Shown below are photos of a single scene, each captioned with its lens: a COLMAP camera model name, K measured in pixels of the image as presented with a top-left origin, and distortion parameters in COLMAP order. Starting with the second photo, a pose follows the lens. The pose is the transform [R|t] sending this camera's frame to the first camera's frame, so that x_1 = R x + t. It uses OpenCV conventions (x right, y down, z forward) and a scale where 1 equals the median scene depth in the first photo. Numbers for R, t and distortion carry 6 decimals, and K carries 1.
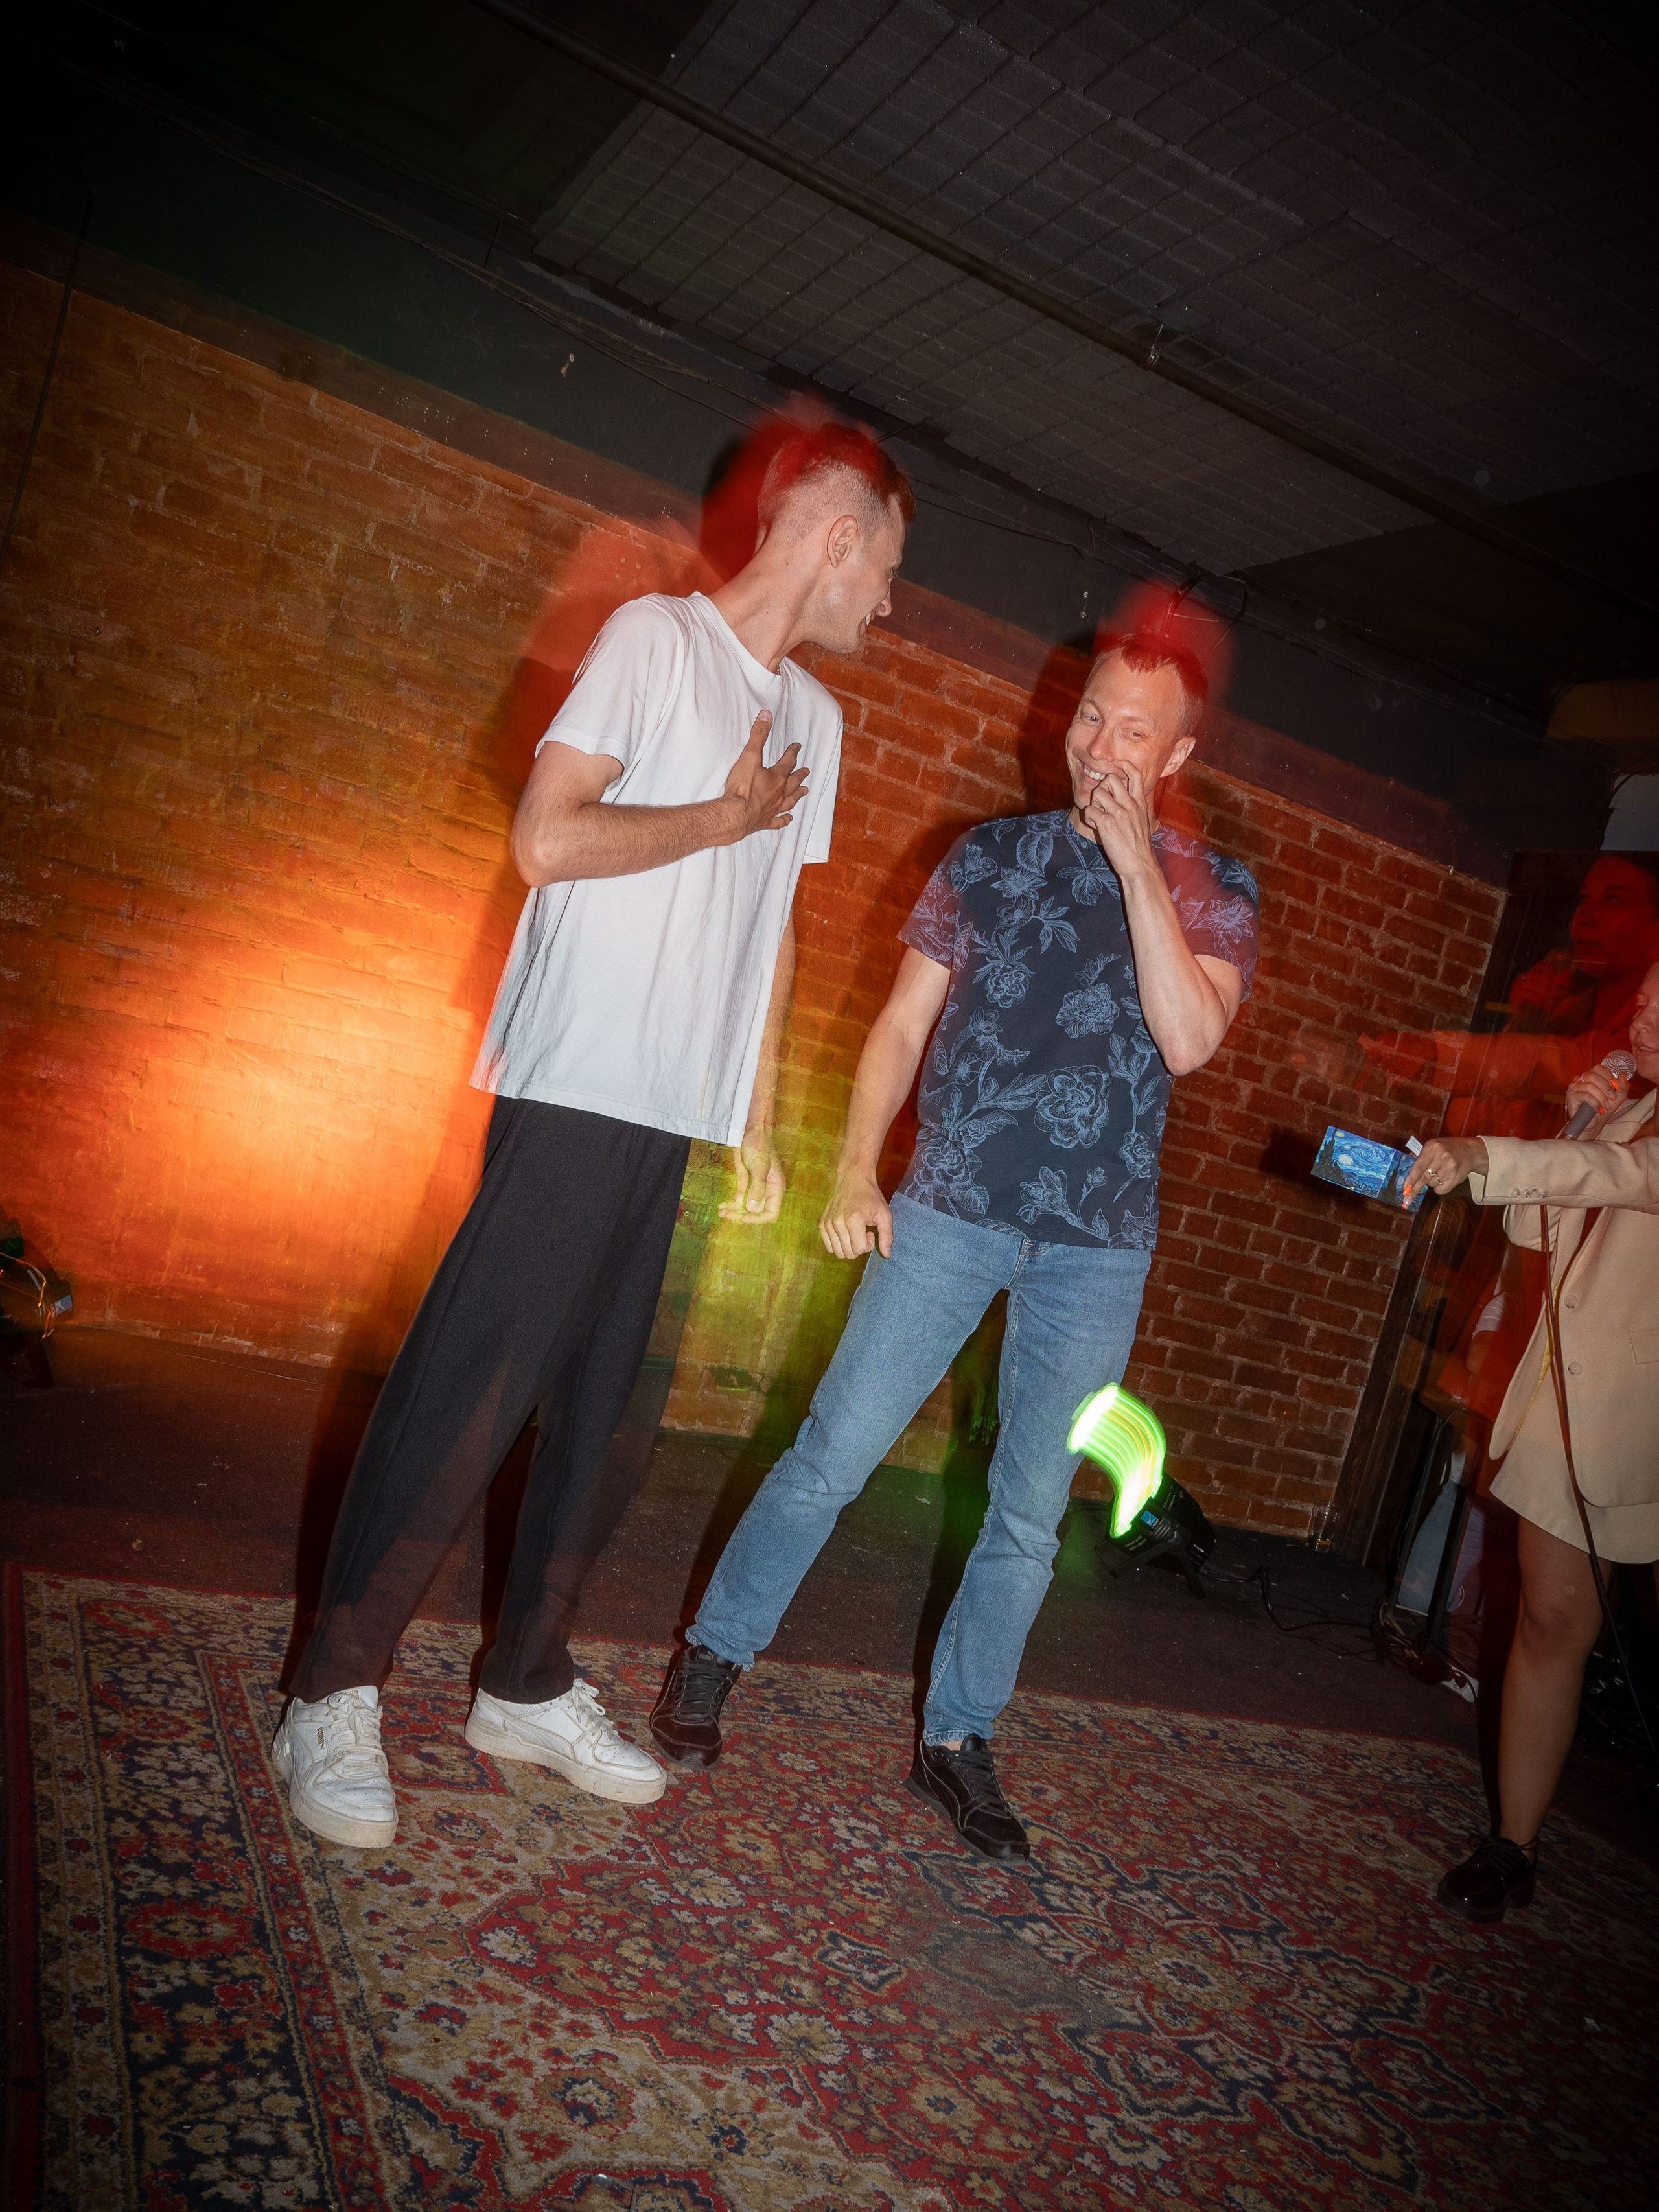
lens RADIAL K [[1897.4, 0, 837.6], [0, 1897.4, 1116.2], [0, 0, 1]] dist [0.023184, 0.000084]
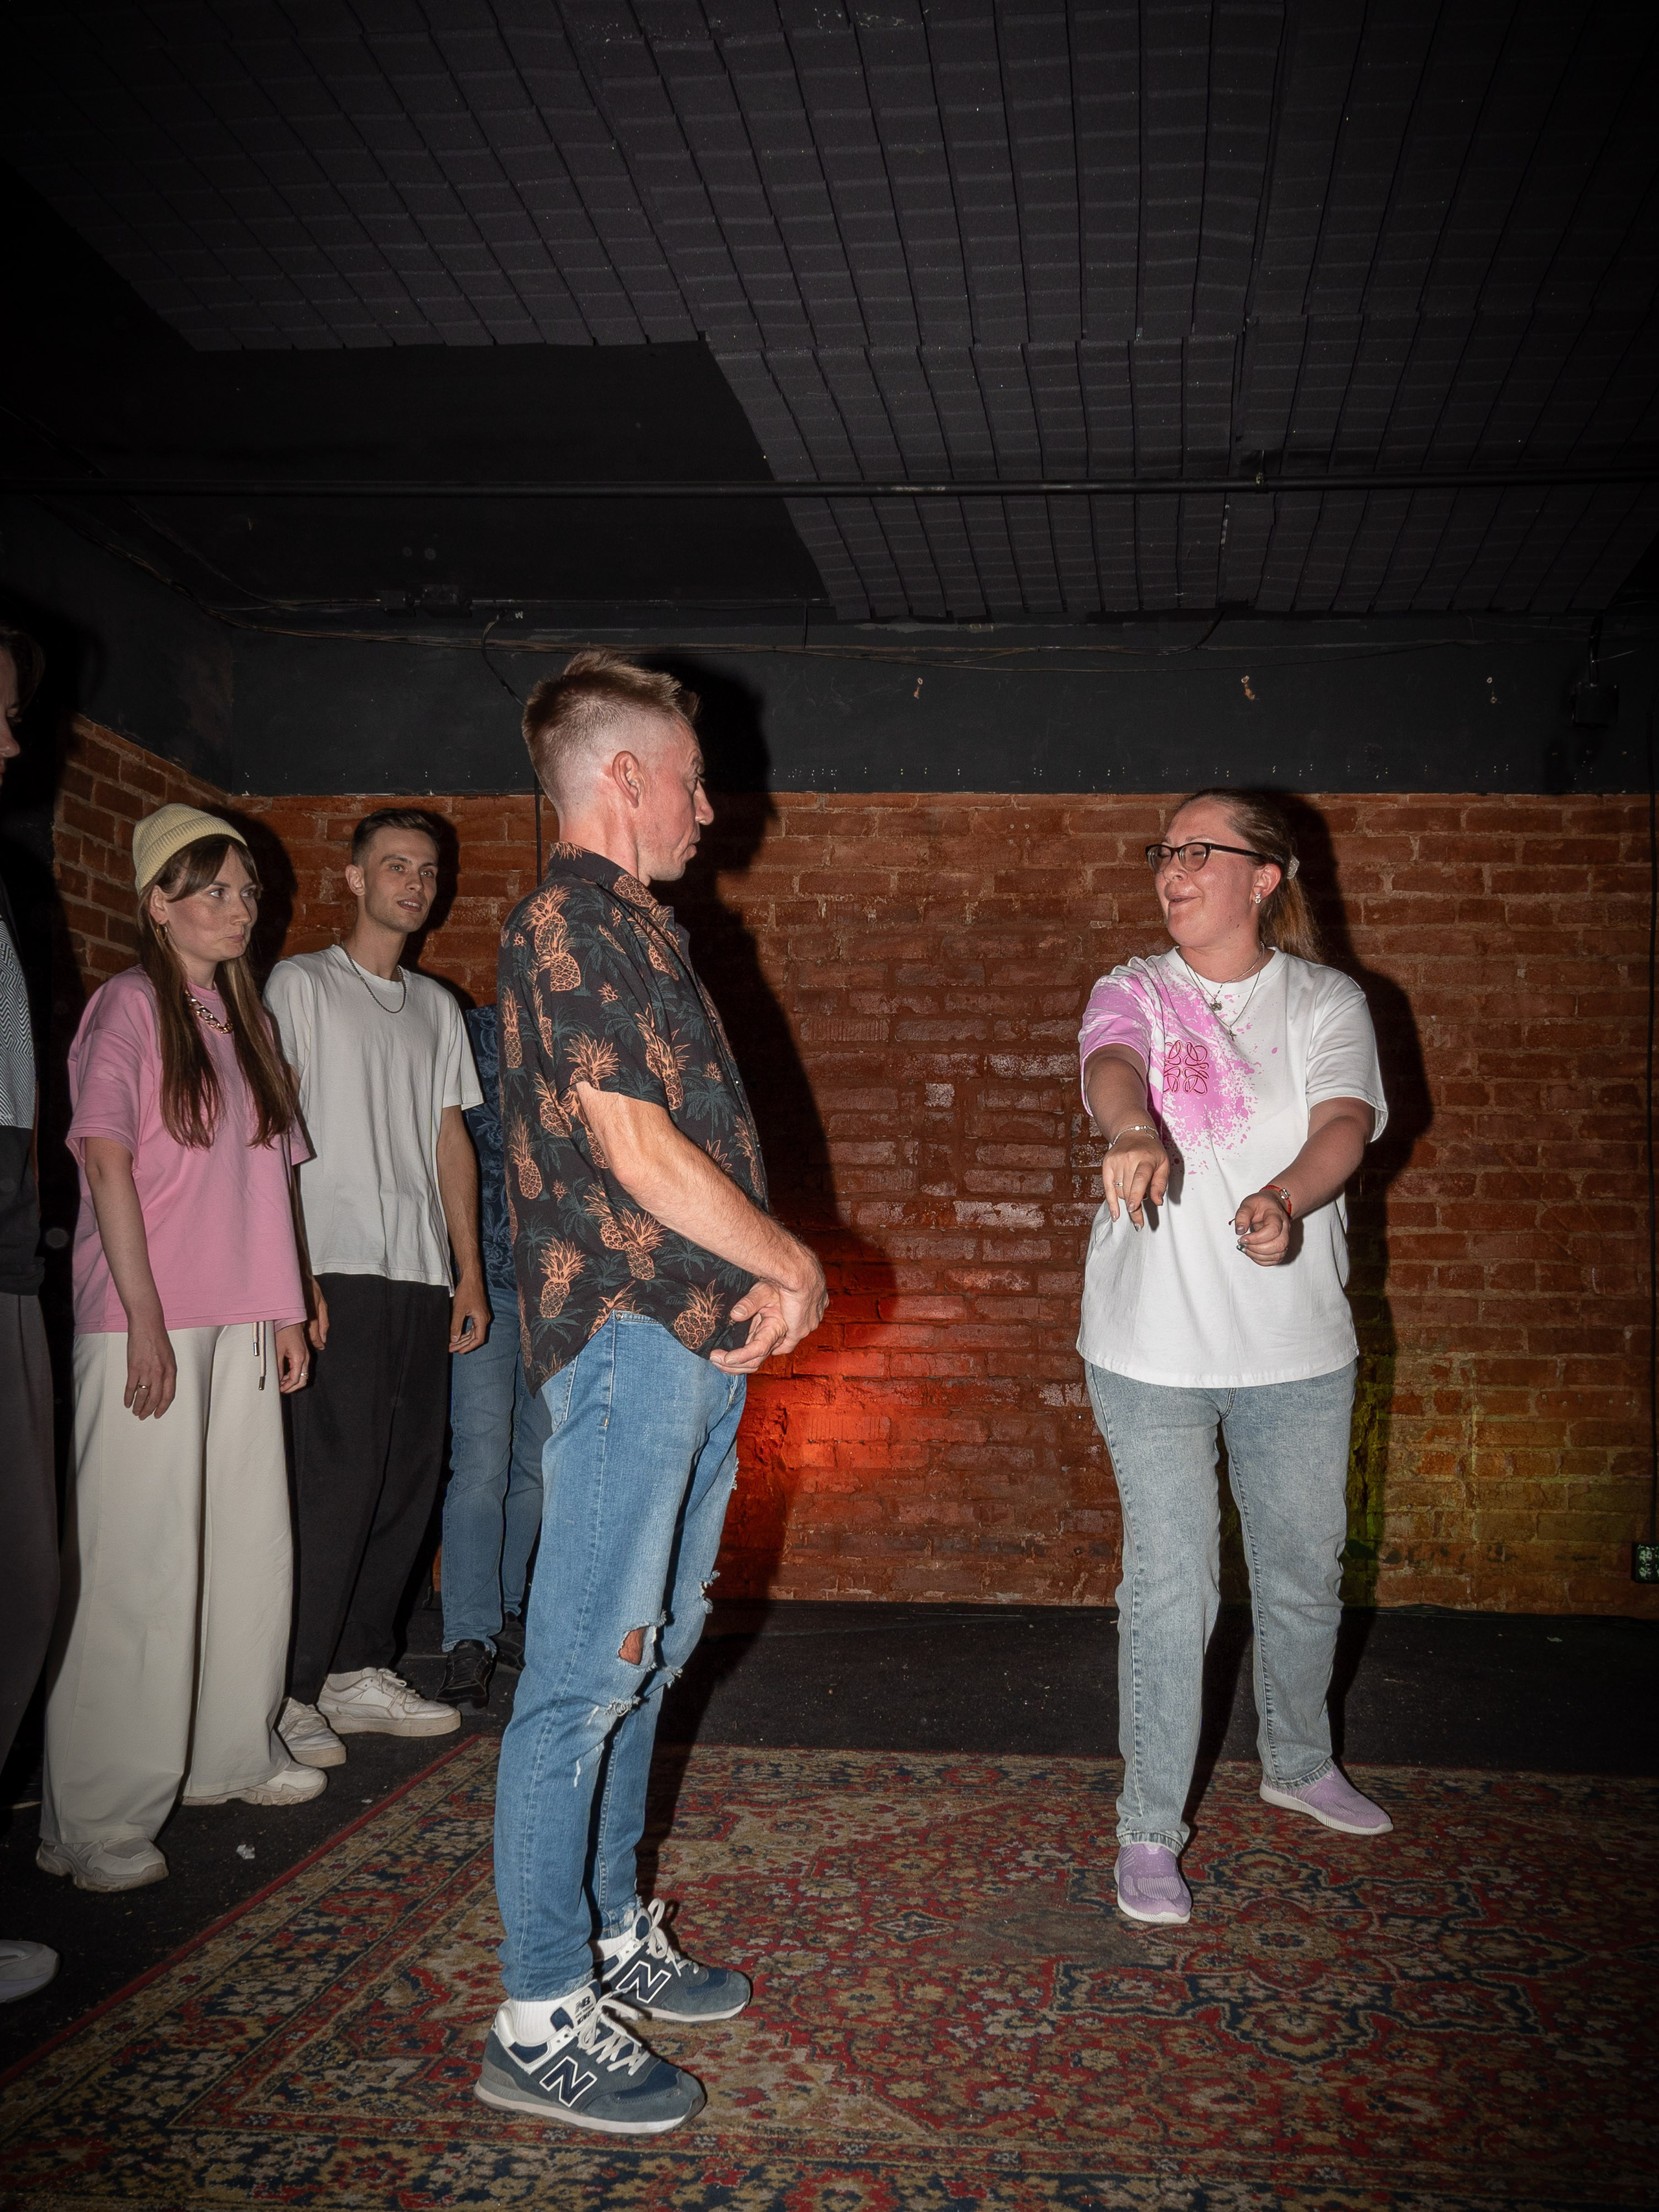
lens RADIAL K [[2081.6, 0, 898.8], [0, 2081.6, 1163.8], [0, 0, 1]] dist [-0.001087, 0.054156]
pose [[0.826873, -0.282392, -0.486350, 0.678358], [0.211117, 0.957409, -0.196973, 0.223077], [0.521259, 0.060195, 0.851273, -0.100715]]
